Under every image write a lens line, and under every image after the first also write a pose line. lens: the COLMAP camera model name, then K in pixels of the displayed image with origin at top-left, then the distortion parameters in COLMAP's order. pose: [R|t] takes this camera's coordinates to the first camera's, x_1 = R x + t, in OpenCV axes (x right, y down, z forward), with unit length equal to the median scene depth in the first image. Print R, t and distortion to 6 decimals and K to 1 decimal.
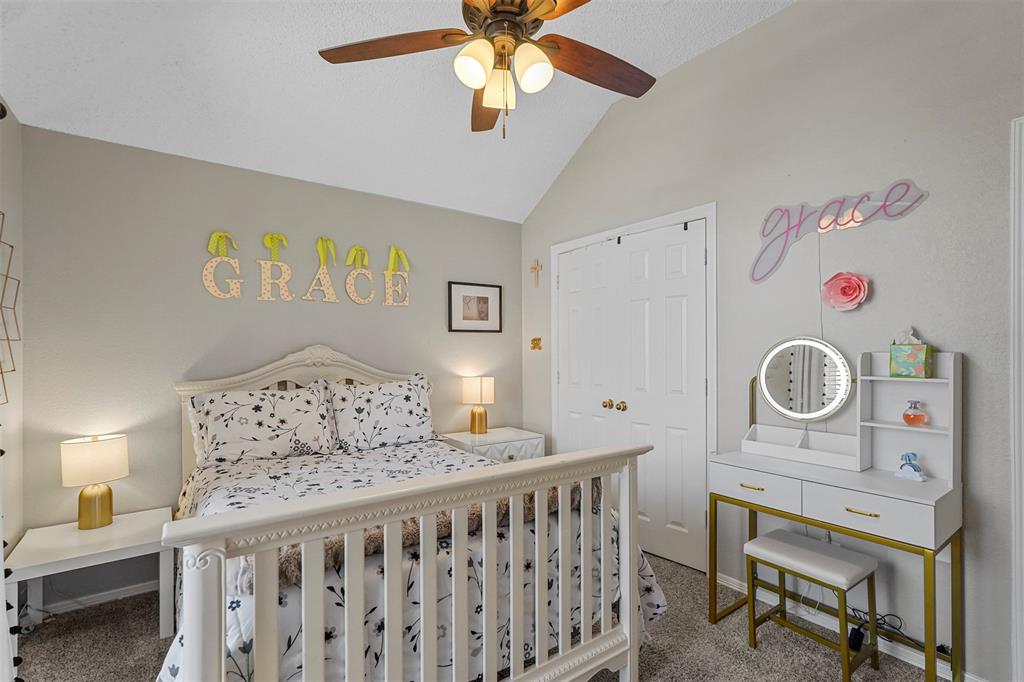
lens RADIAL K [[454.0, 0, 511.4], [0, 454.0, 357.4], [0, 0, 1]] dist [-0.013792, 0.005986]
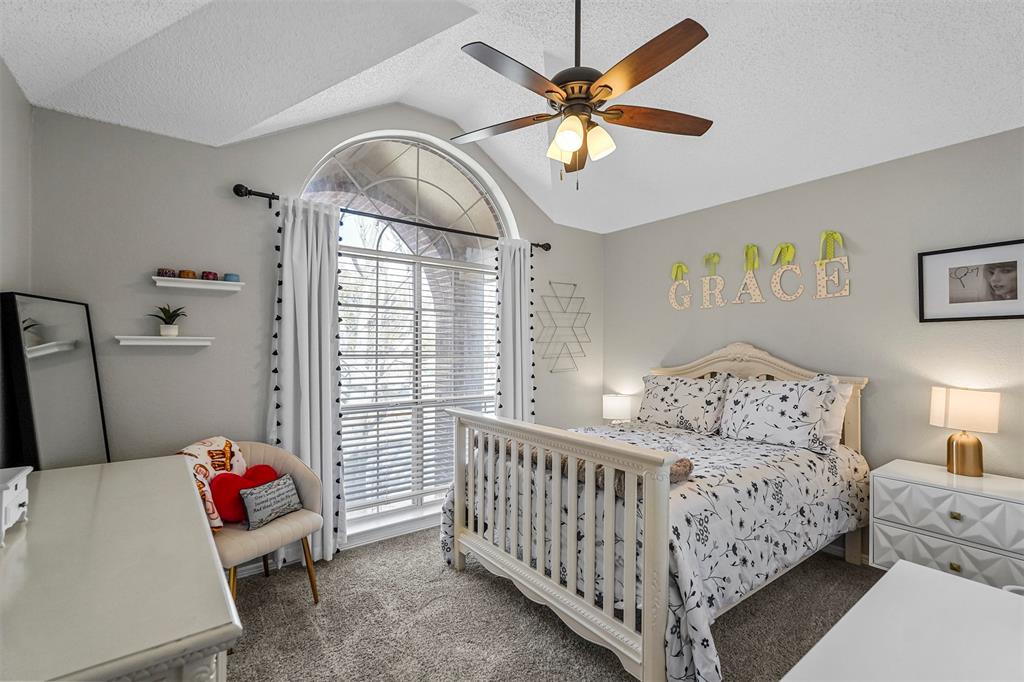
lens RADIAL K [[454.0, 0, 512.7], [0, 454.0, 340.9], [0, 0, 1]] dist [-0.013792, 0.005986]
pose [[0.045427, -0.007233, -0.998941, 0.704248], [-0.012460, 0.999892, -0.007806, -0.015749], [0.998890, 0.012801, 0.045332, 0.395275]]
